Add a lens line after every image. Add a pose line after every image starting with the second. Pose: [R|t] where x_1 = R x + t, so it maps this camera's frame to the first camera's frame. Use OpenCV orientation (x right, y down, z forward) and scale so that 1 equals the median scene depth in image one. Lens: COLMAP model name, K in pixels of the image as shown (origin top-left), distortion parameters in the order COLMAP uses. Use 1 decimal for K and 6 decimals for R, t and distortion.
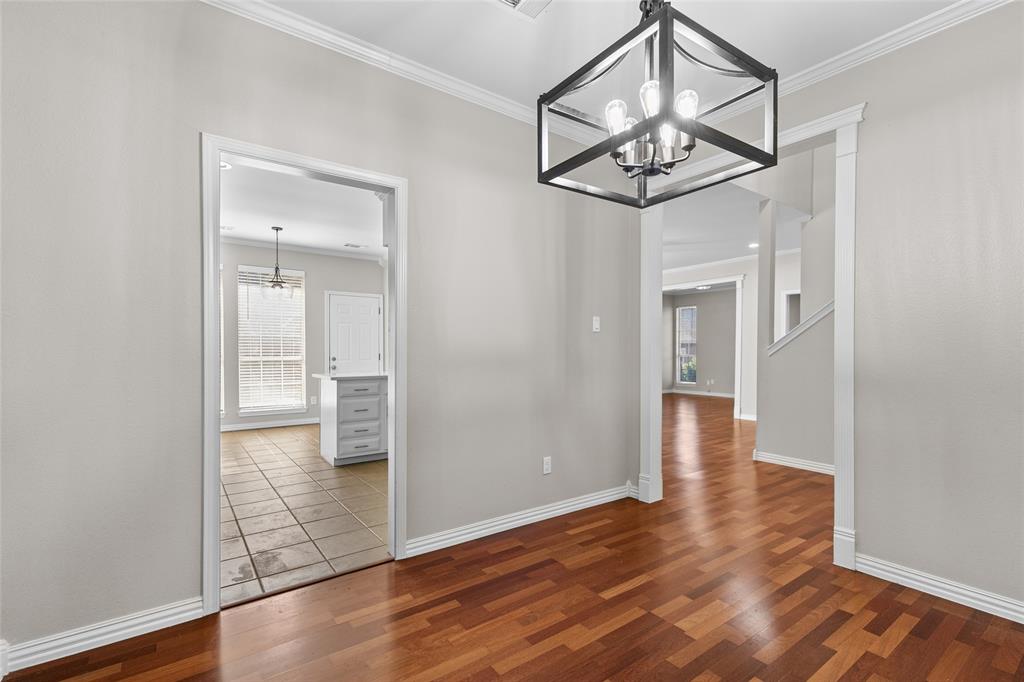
lens RADIAL K [[463.6, 0, 512.6], [0, 463.6, 349.1], [0, 0, 1]] dist [0.006828, 0.000074]
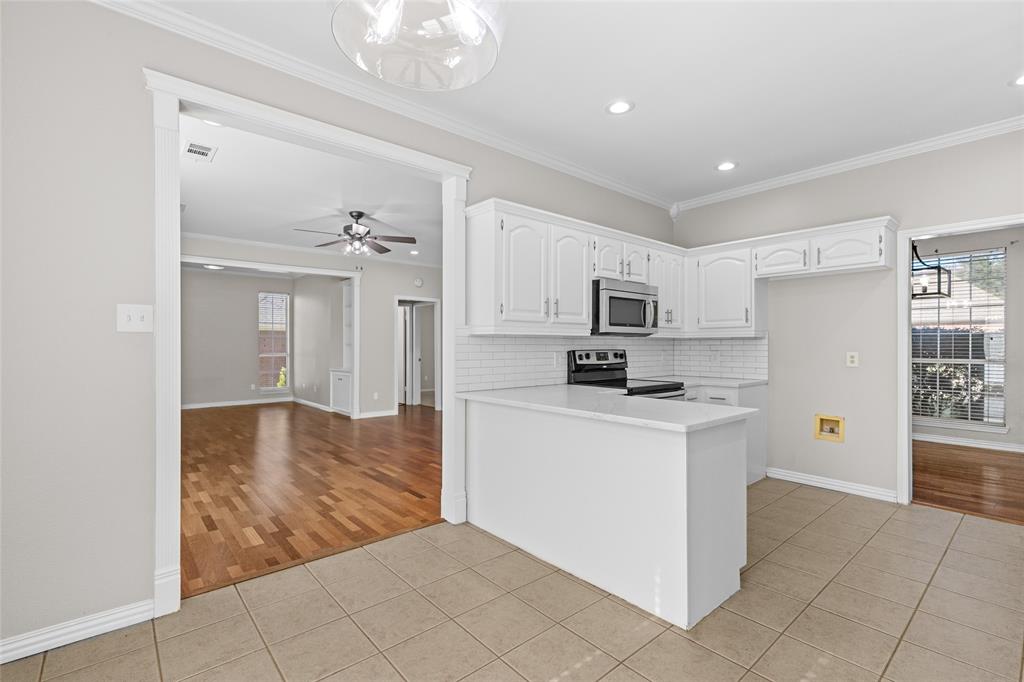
lens RADIAL K [[462.6, 0, 512.6], [0, 462.6, 344.9], [0, 0, 1]] dist [0.006946, -0.001279]
pose [[-0.076461, -0.002828, 0.997069, -0.540454], [0.000720, 0.999996, 0.002891, -0.008753], [-0.997072, 0.000939, -0.076458, 0.797782]]
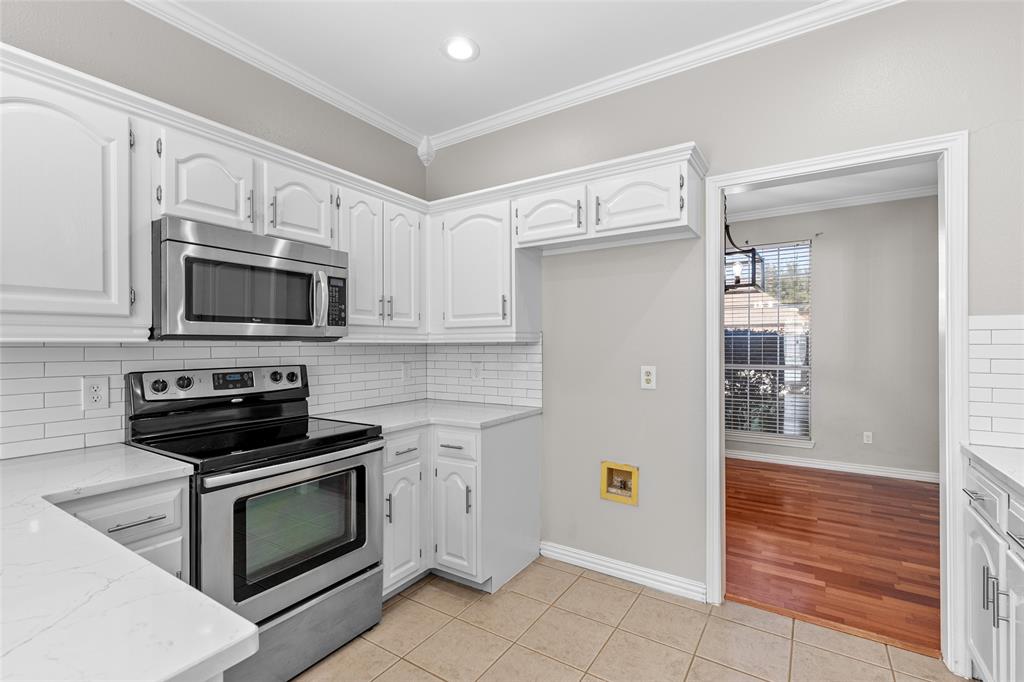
lens RADIAL K [[462.6, 0, 512.6], [0, 462.6, 344.9], [0, 0, 1]] dist [0.006946, -0.001279]
pose [[-0.350233, -0.002493, 0.936659, -0.332293], [0.002664, 0.999990, 0.003658, -0.015793], [-0.936659, 0.003776, -0.350223, 0.589716]]
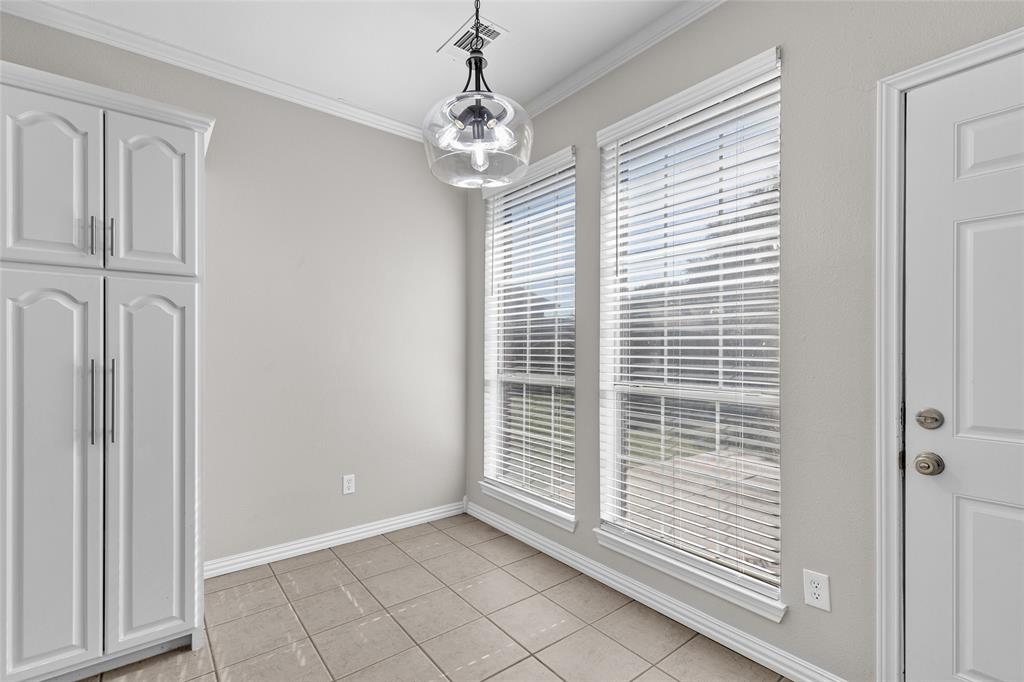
lens RADIAL K [[463.6, 0, 512.6], [0, 463.6, 349.1], [0, 0, 1]] dist [0.006828, 0.000074]
pose [[0.033119, -0.001120, -0.999451, -0.198887], [-0.004573, 0.999989, -0.001272, -0.006701], [0.999441, 0.004613, 0.033114, 0.820841]]
